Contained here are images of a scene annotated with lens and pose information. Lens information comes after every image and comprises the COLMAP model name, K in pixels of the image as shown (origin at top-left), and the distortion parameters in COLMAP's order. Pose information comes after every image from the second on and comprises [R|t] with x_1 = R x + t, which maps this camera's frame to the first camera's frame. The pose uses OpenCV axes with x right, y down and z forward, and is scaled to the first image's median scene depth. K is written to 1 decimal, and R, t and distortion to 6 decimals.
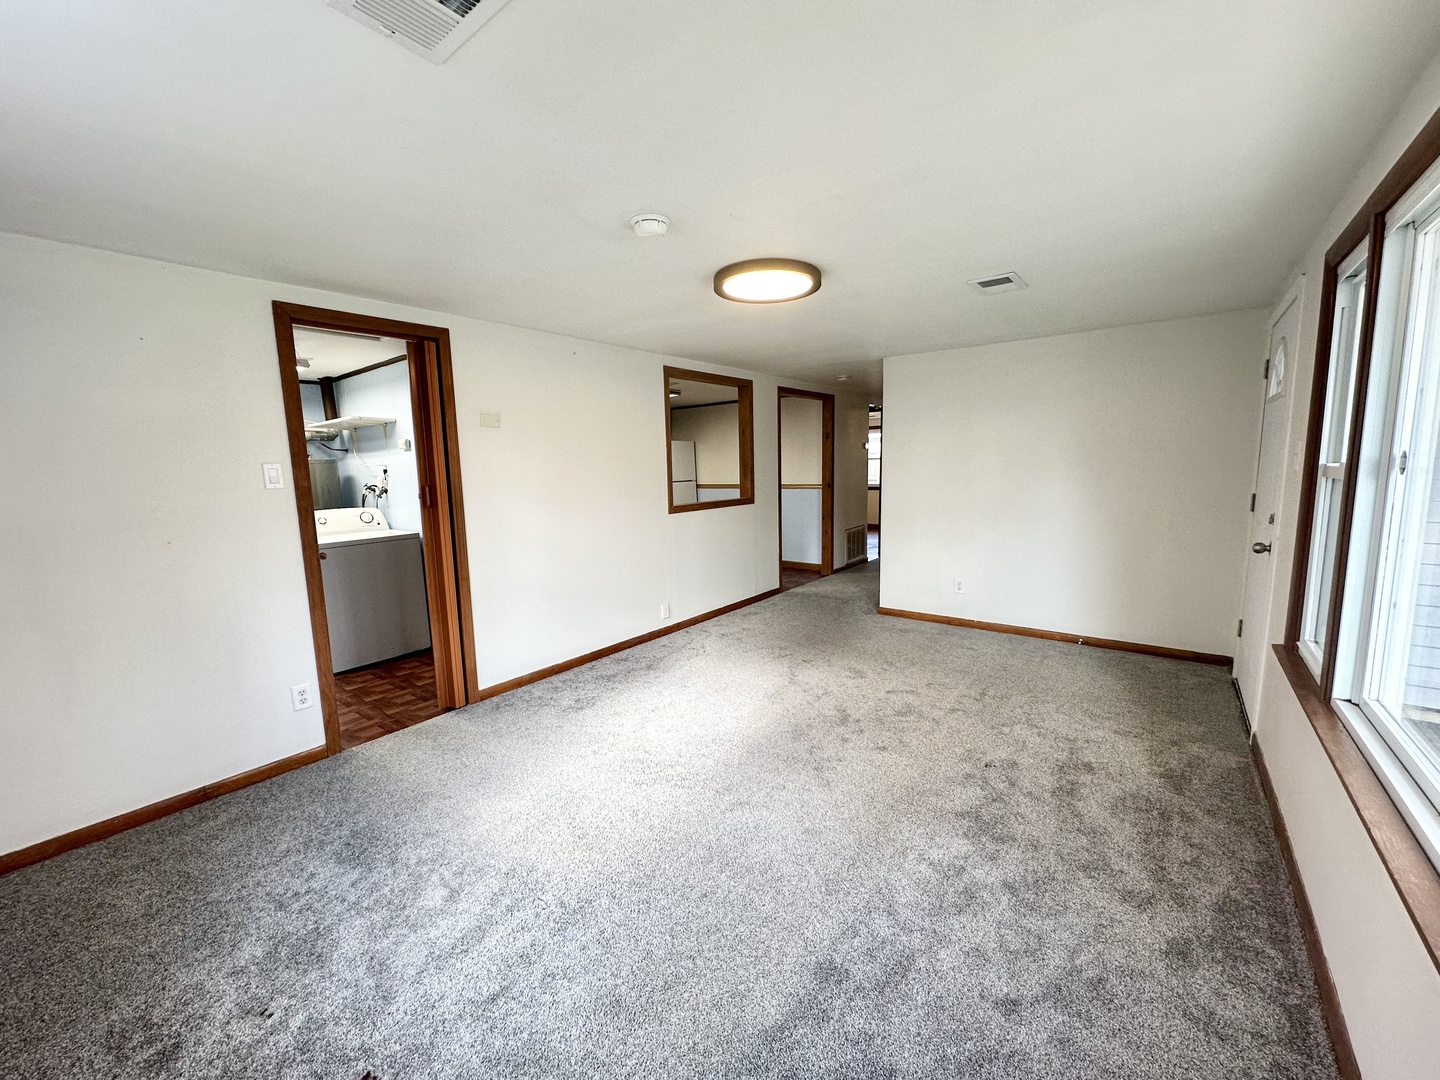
lens RADIAL K [[573.5, 0, 723.8], [0, 573.5, 539.8], [0, 0, 1]] dist [-0.002870, -0.000411]
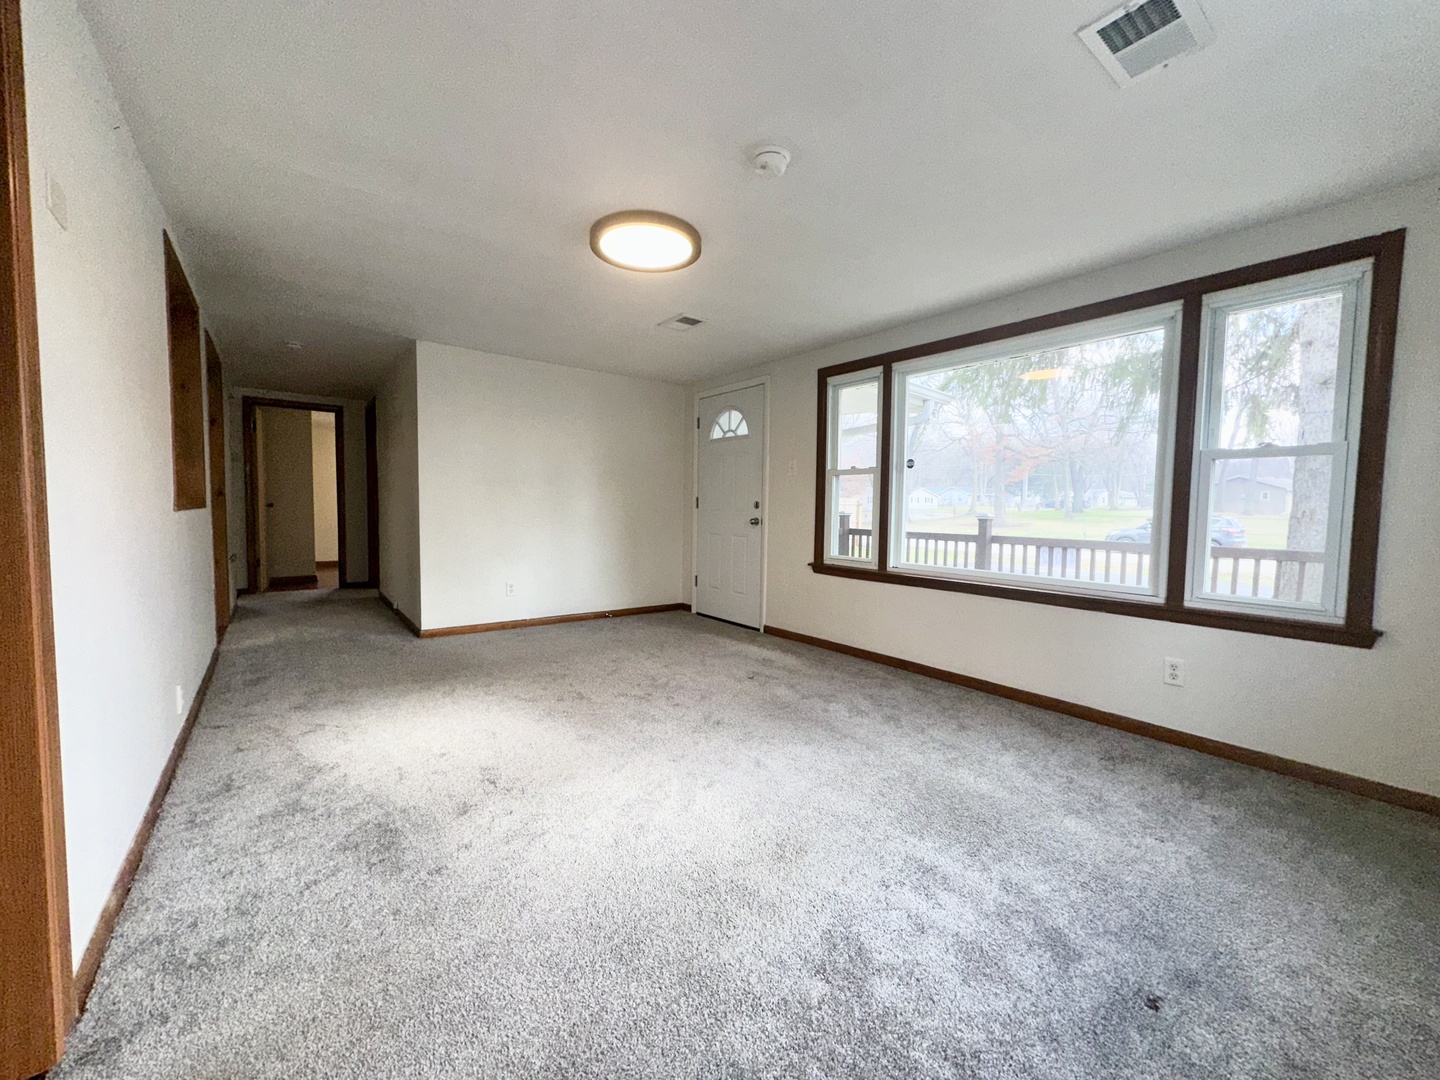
lens RADIAL K [[573.5, 0, 718.4], [0, 573.5, 540.2], [0, 0, 1]] dist [-0.002870, -0.000411]
pose [[0.253966, -0.027395, 0.966825, -0.720362], [0.106495, 0.994313, 0.000199, 0.052981], [-0.961332, 0.102912, 0.255439, 0.586085]]
